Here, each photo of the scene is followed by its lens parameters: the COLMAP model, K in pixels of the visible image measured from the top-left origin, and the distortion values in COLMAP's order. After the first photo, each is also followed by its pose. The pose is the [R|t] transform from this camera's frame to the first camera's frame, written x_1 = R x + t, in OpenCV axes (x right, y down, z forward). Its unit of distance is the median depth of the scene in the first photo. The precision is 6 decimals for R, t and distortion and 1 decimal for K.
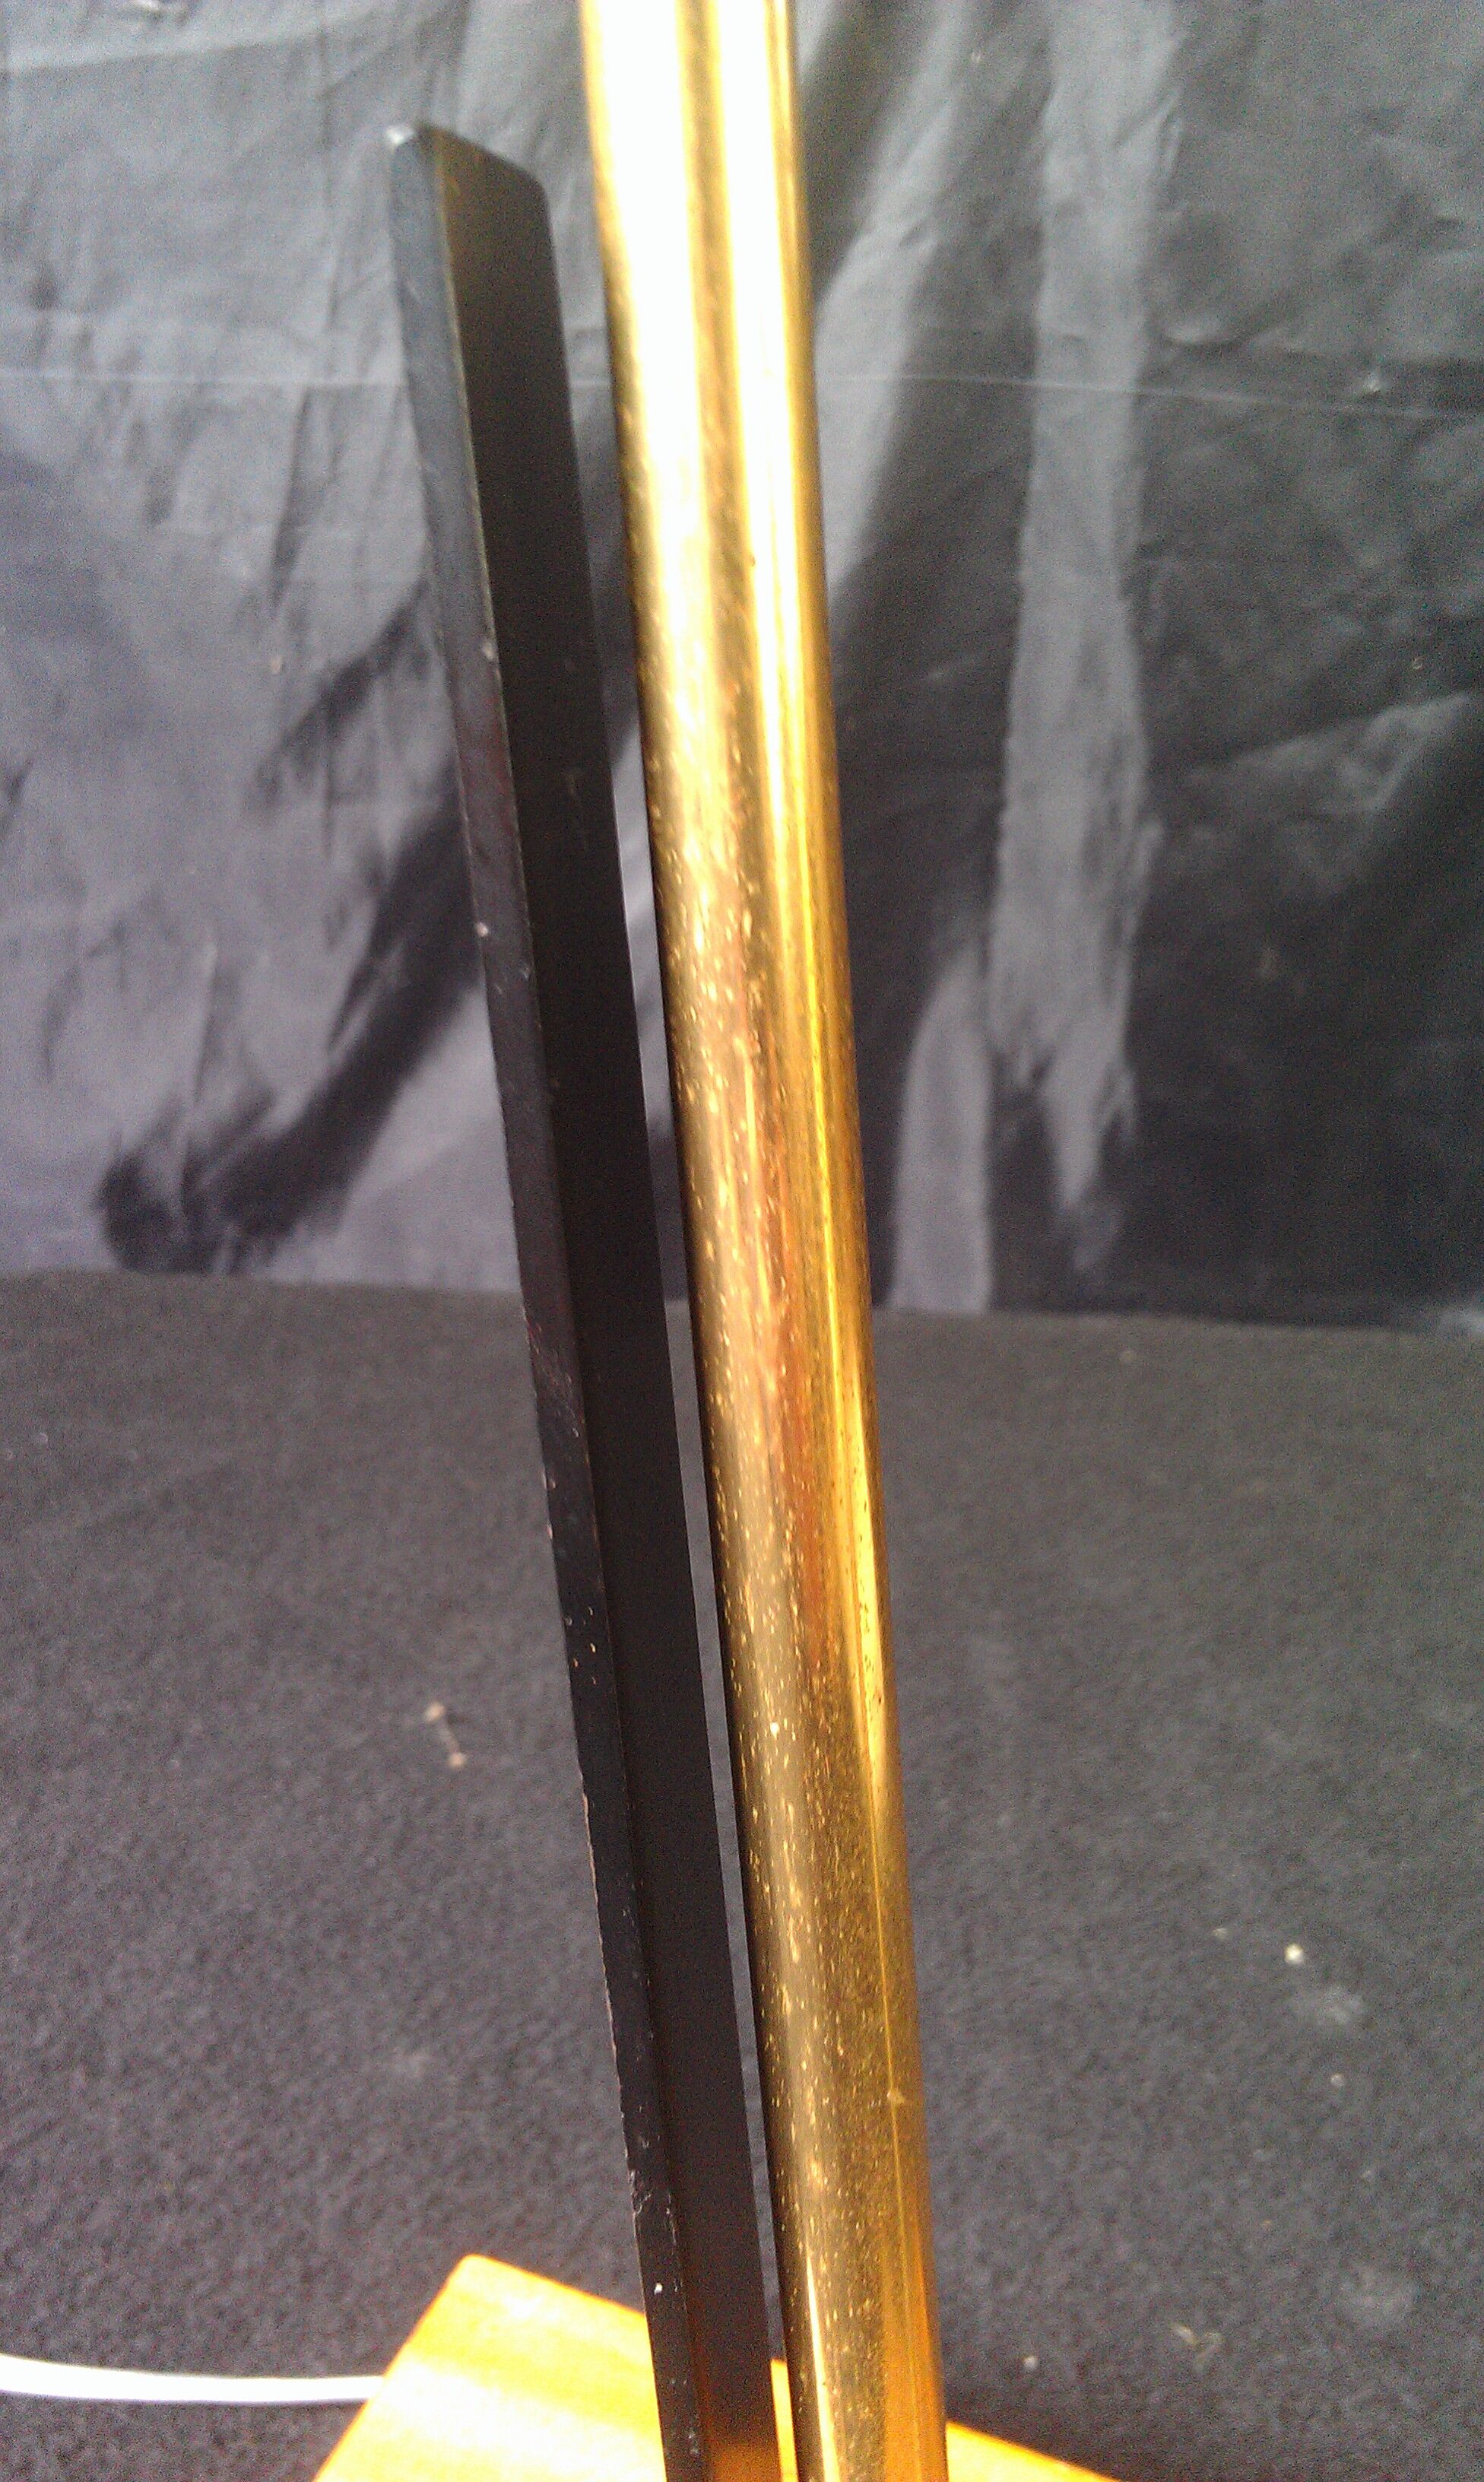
lens RADIAL K [[2087.4, 0, 767.4], [0, 2087.4, 1230.9], [0, 0, 1]] dist [0.035337, -0.053293]
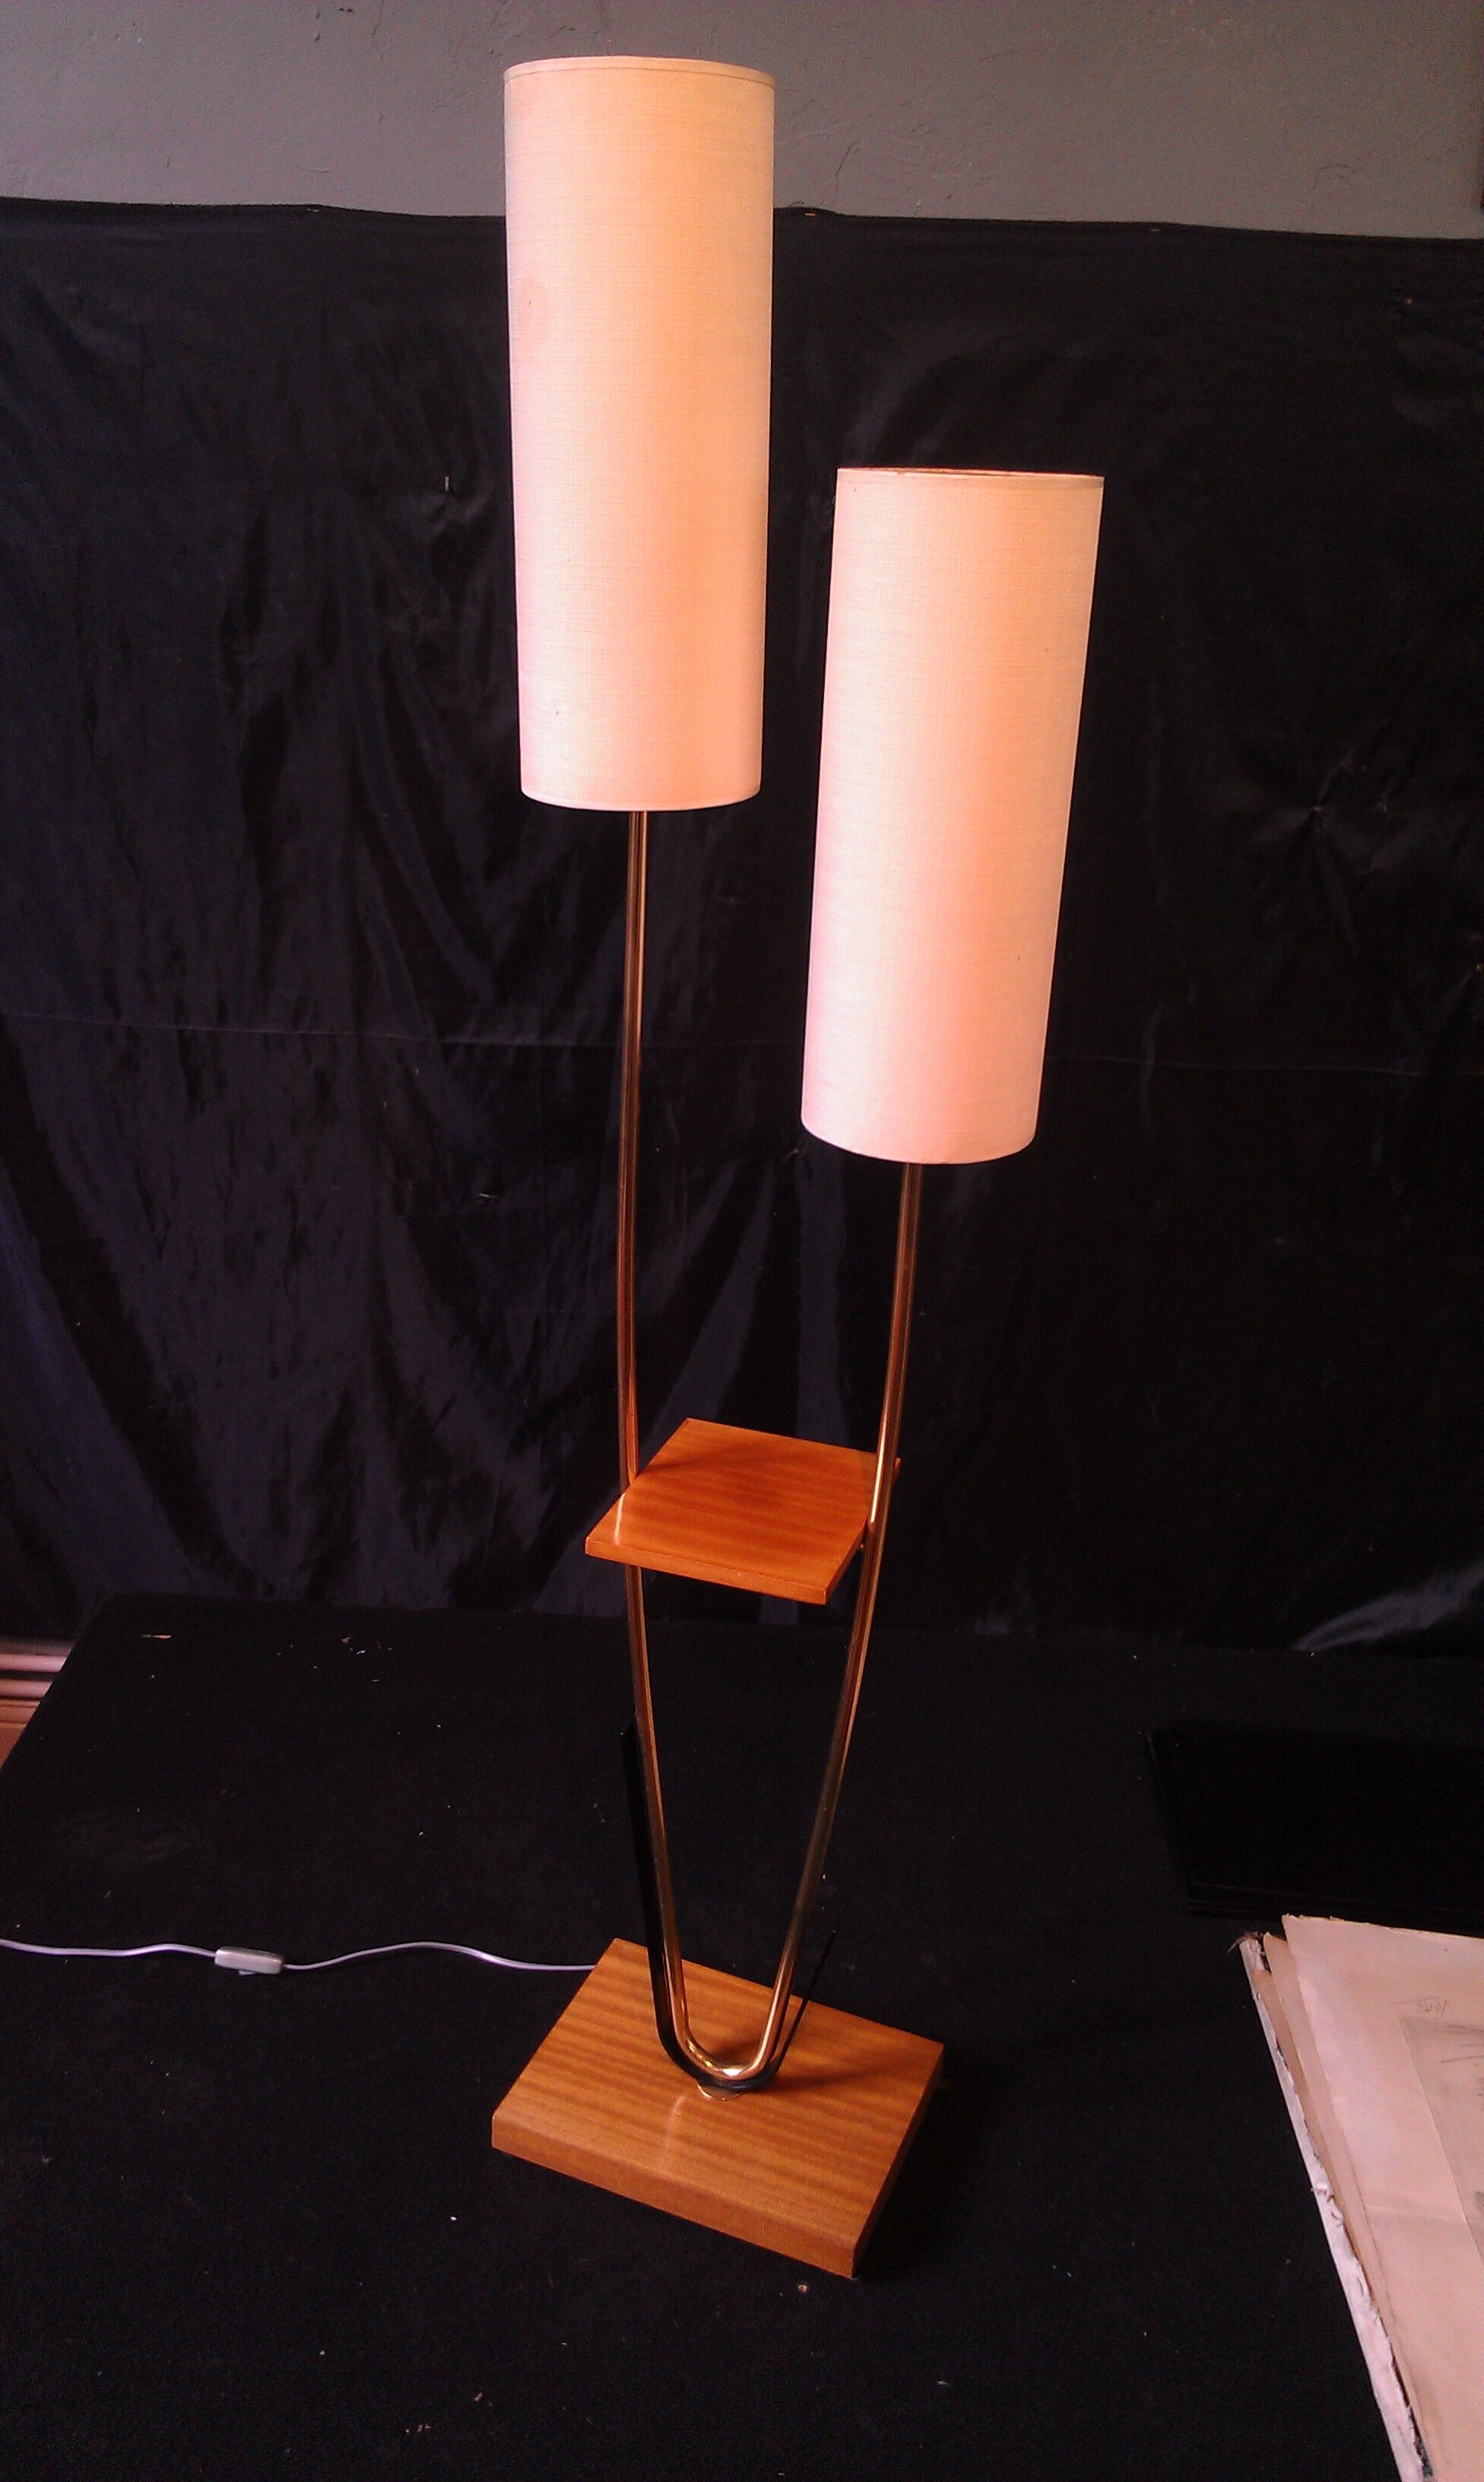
lens RADIAL K [[2087.4, 0, 743.0], [0, 2087.4, 1241.0], [0, 0, 1]] dist [0.035337, -0.053293]
pose [[0.999156, 0.003527, -0.040929, 0.232112], [-0.000641, 0.997526, 0.070294, -0.976032], [0.041076, -0.070209, 0.996686, -2.460754]]
